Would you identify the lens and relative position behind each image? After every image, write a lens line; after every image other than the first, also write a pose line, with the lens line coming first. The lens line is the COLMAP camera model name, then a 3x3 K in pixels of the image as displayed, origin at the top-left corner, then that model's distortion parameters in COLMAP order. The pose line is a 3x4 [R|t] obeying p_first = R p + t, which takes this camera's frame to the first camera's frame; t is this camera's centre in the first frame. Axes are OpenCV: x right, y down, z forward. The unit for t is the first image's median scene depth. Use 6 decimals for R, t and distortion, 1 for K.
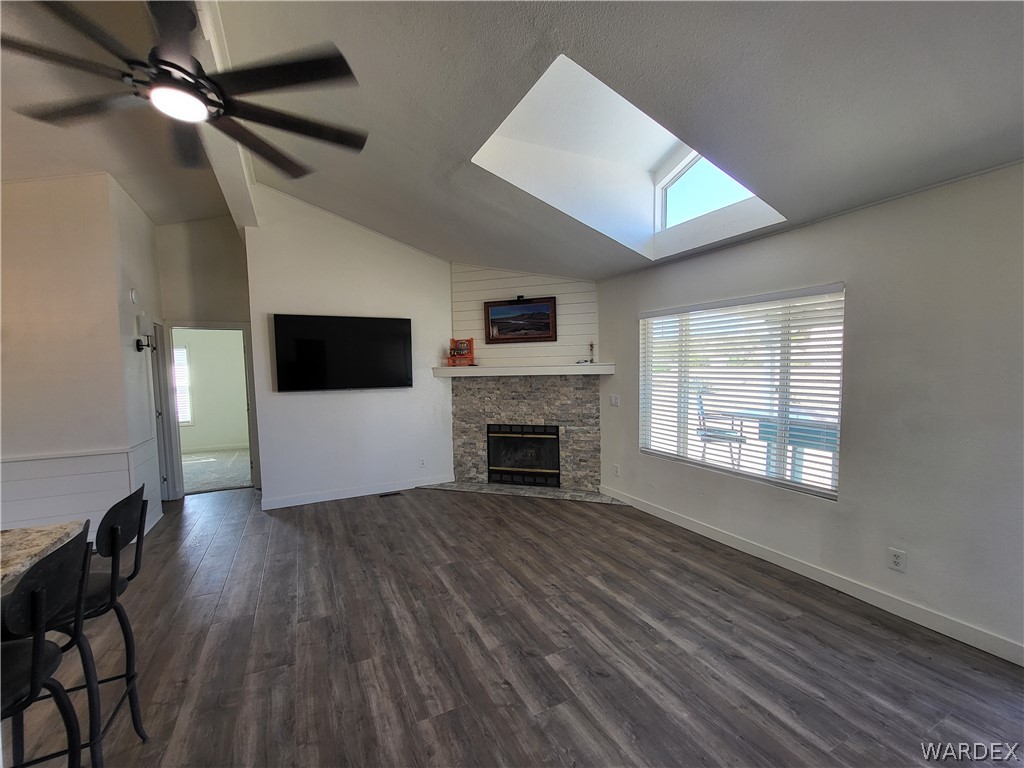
lens RADIAL K [[423.7, 0, 505.3], [0, 423.7, 395.4], [0, 0, 1]] dist [0.001616, 0.000196]
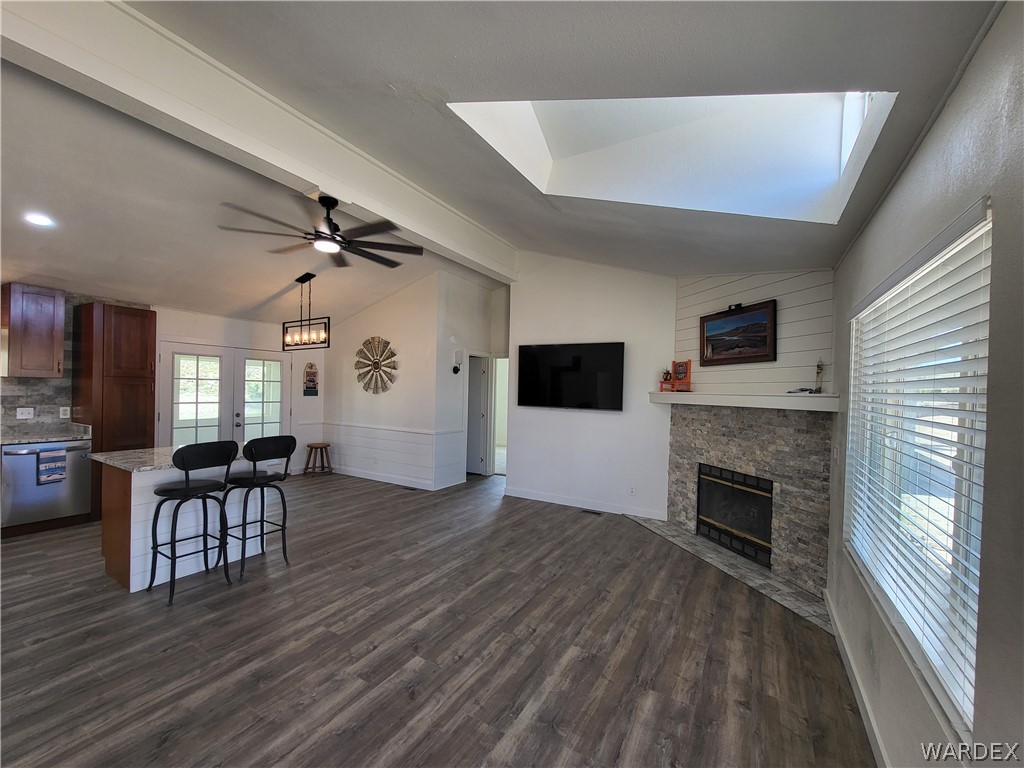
lens RADIAL K [[423.7, 0, 505.3], [0, 423.7, 395.4], [0, 0, 1]] dist [0.001616, 0.000196]
pose [[0.546625, 0.044996, -0.836168, 0.465804], [-0.092938, 0.995646, -0.007178, -0.023309], [0.832204, 0.081635, 0.548427, 0.233108]]
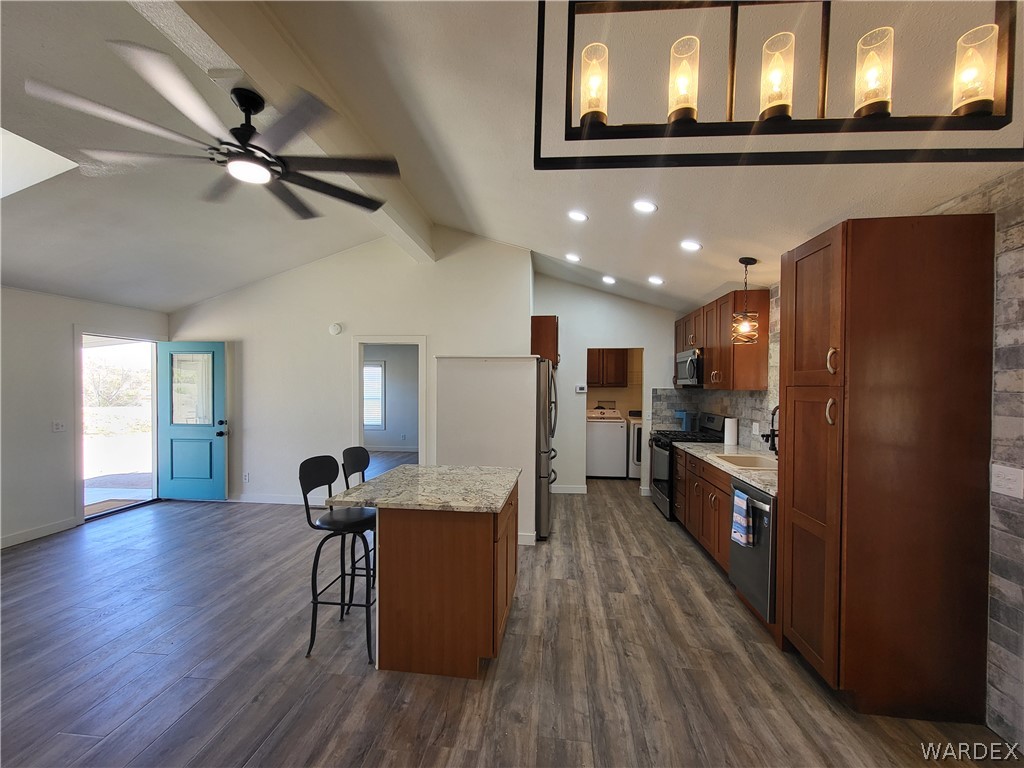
lens RADIAL K [[423.7, 0, 505.3], [0, 423.7, 395.4], [0, 0, 1]] dist [0.001616, 0.000196]
pose [[-0.839687, 0.003876, 0.543057, -0.717710], [0.047555, 0.996658, 0.066416, -0.028583], [-0.540985, 0.081593, -0.837065, 0.586308]]
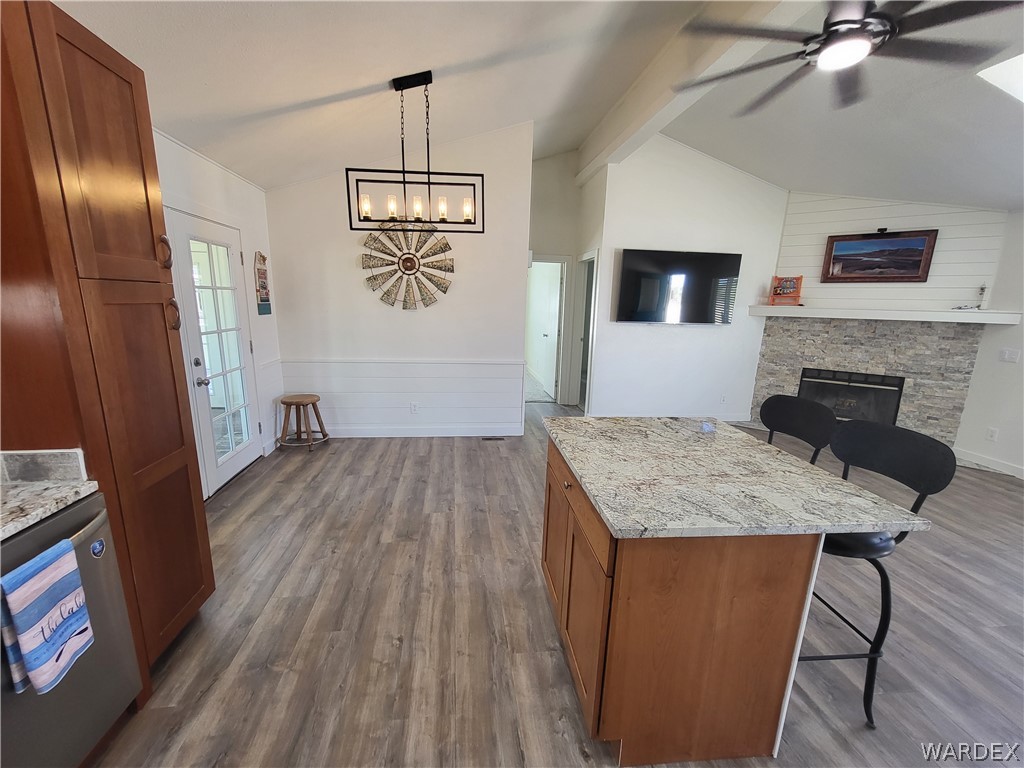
lens RADIAL K [[423.7, 0, 505.3], [0, 423.7, 395.4], [0, 0, 1]] dist [0.001616, 0.000196]
pose [[0.942833, 0.115870, -0.312473, -0.397274], [-0.067016, 0.984378, 0.162814, 0.018589], [0.326457, -0.132565, 0.935870, -0.143838]]
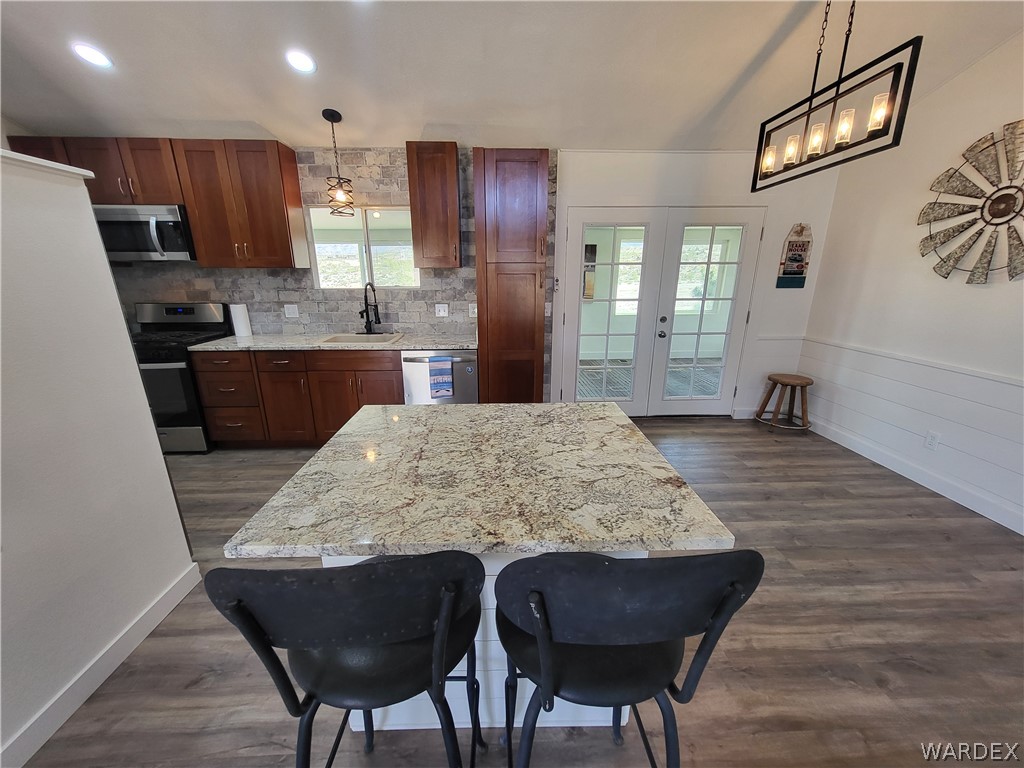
lens RADIAL K [[402.2, 0, 505.5], [0, 402.2, 394.3], [0, 0, 1]] dist [0.001453, -0.000244]
pose [[-0.403634, 0.288005, -0.868408, -0.162577], [-0.050259, 0.940750, 0.335357, -0.009827], [0.913539, 0.179007, -0.365243, 0.296521]]
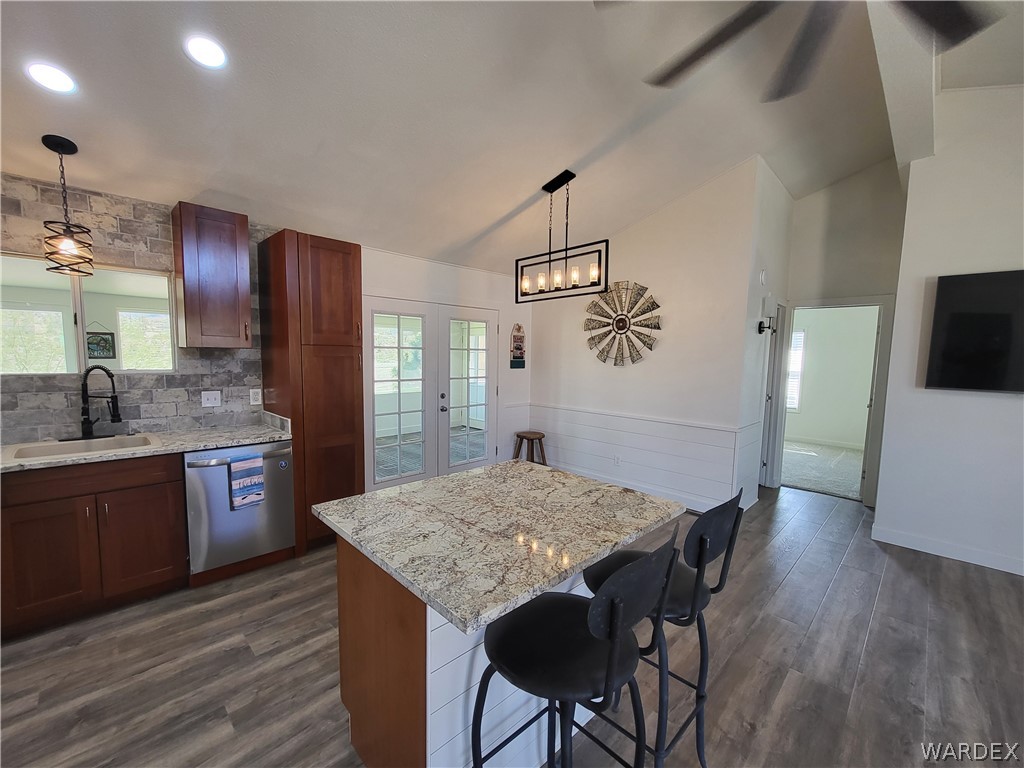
lens RADIAL K [[425.4, 0, 505.6], [0, 425.4, 394.3], [0, 0, 1]] dist [0.001481, -0.000099]
pose [[0.320415, 0.115436, -0.940217, -0.080568], [-0.086946, 0.991941, 0.092156, -0.002488], [0.943279, 0.052220, 0.327870, 0.094899]]
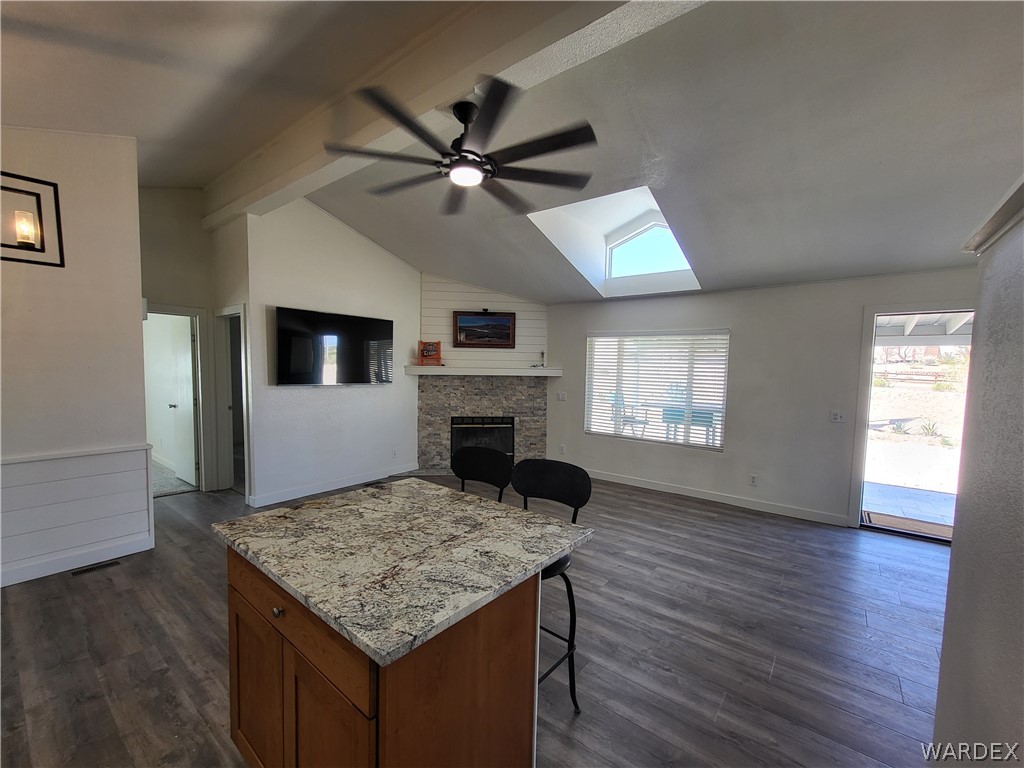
lens RADIAL K [[423.7, 0, 505.3], [0, 423.7, 395.4], [0, 0, 1]] dist [0.001616, 0.000196]
pose [[0.901893, 0.007057, 0.431901, -0.434140], [-0.006643, 0.999975, -0.002468, 0.012360], [-0.431908, -0.000644, 0.901917, -0.107833]]
